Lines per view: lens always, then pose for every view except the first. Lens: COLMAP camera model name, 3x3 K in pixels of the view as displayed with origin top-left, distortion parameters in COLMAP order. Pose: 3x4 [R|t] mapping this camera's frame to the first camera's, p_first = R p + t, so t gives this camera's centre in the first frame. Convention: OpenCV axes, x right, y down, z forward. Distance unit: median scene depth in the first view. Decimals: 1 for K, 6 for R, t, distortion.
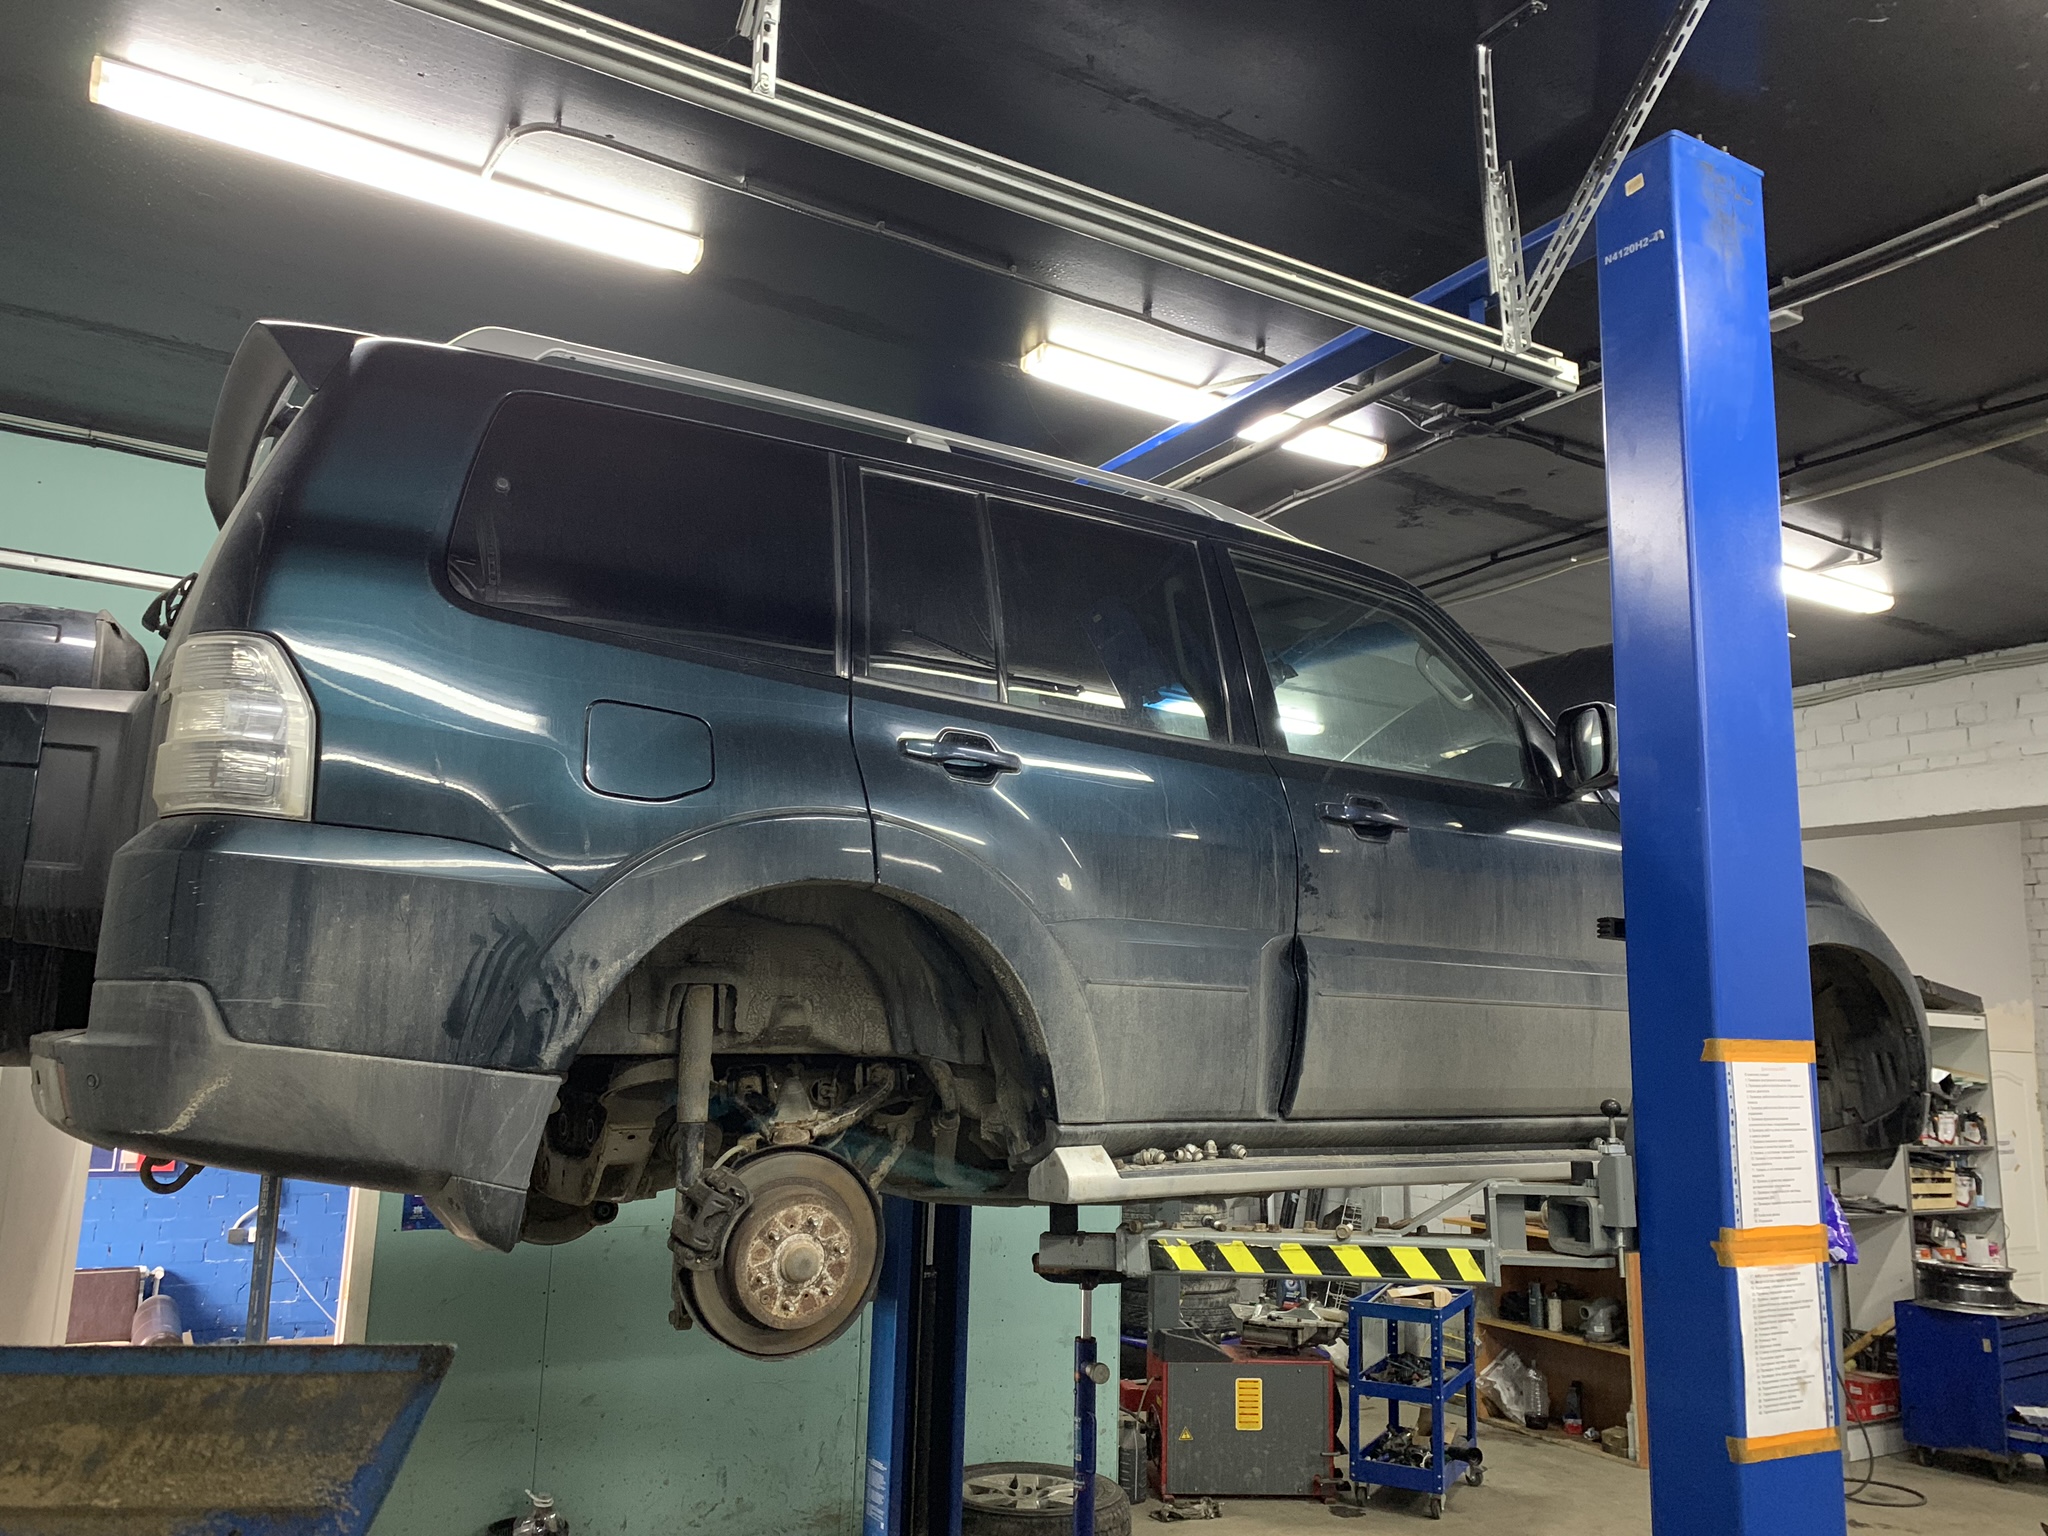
lens RADIAL K [[1570.6, 0, 1019.6], [0, 1570.6, 768.7], [0, 0, 1]] dist [0.027425, -0.019292]
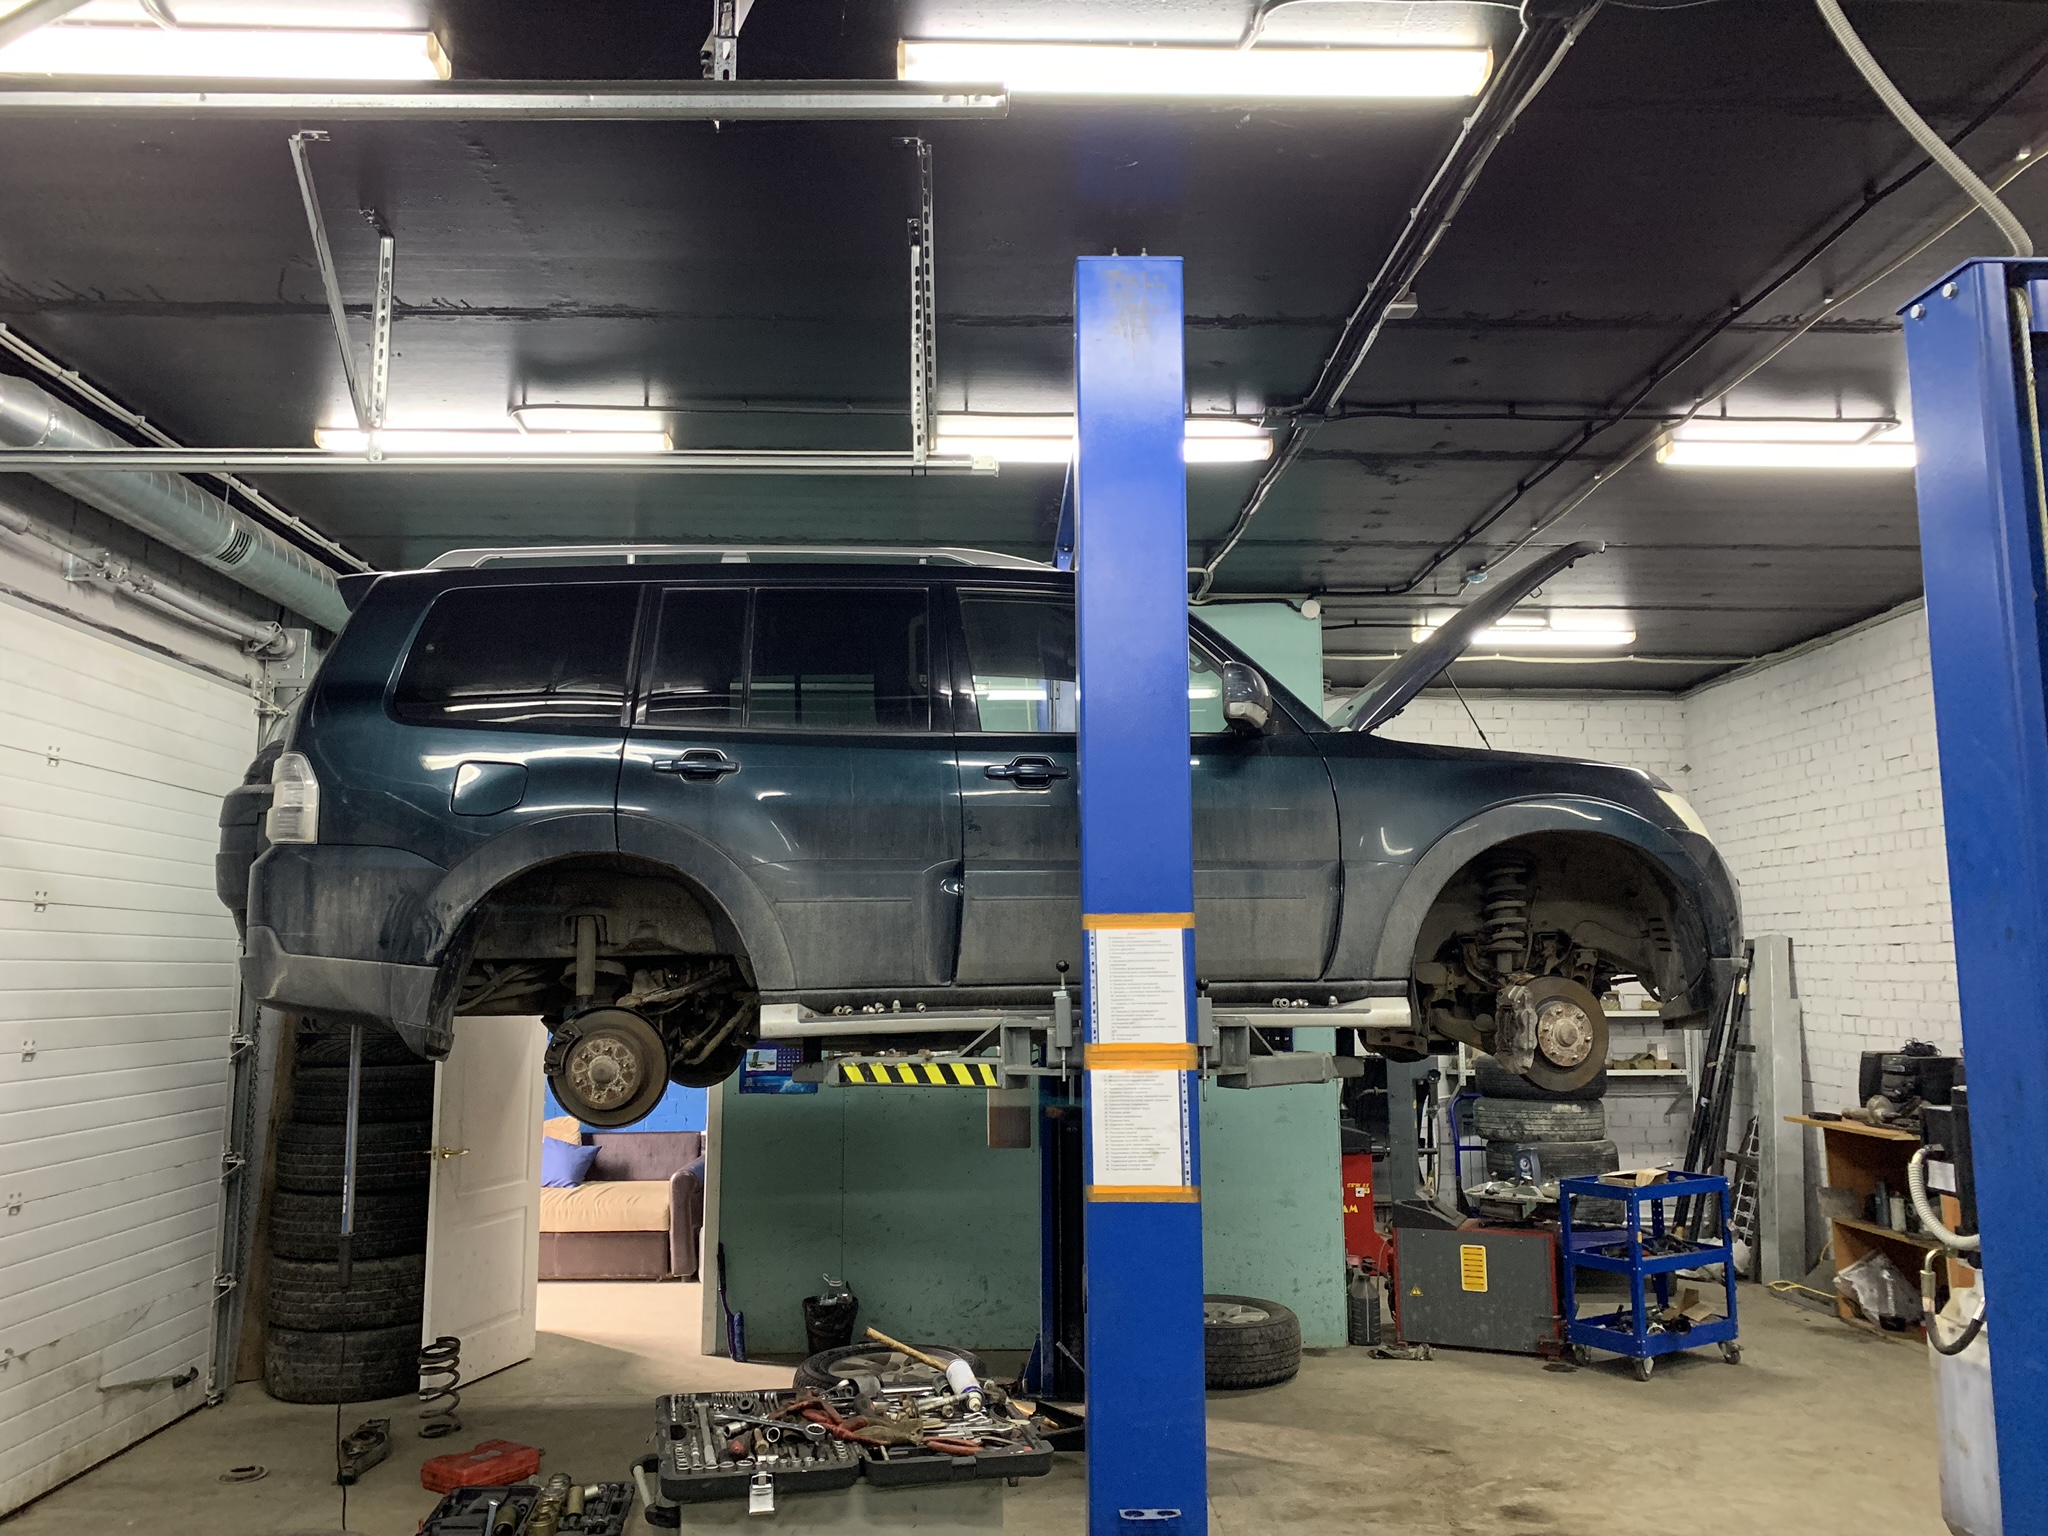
lens RADIAL K [[1570.6, 0, 1014.2], [0, 1570.6, 765.2], [0, 0, 1]] dist [0.027425, -0.019292]
pose [[0.868379, -0.100602, -0.485589, 1.013888], [0.116009, 0.993247, 0.001683, 0.025422], [0.482140, -0.057795, 0.874186, -0.249004]]
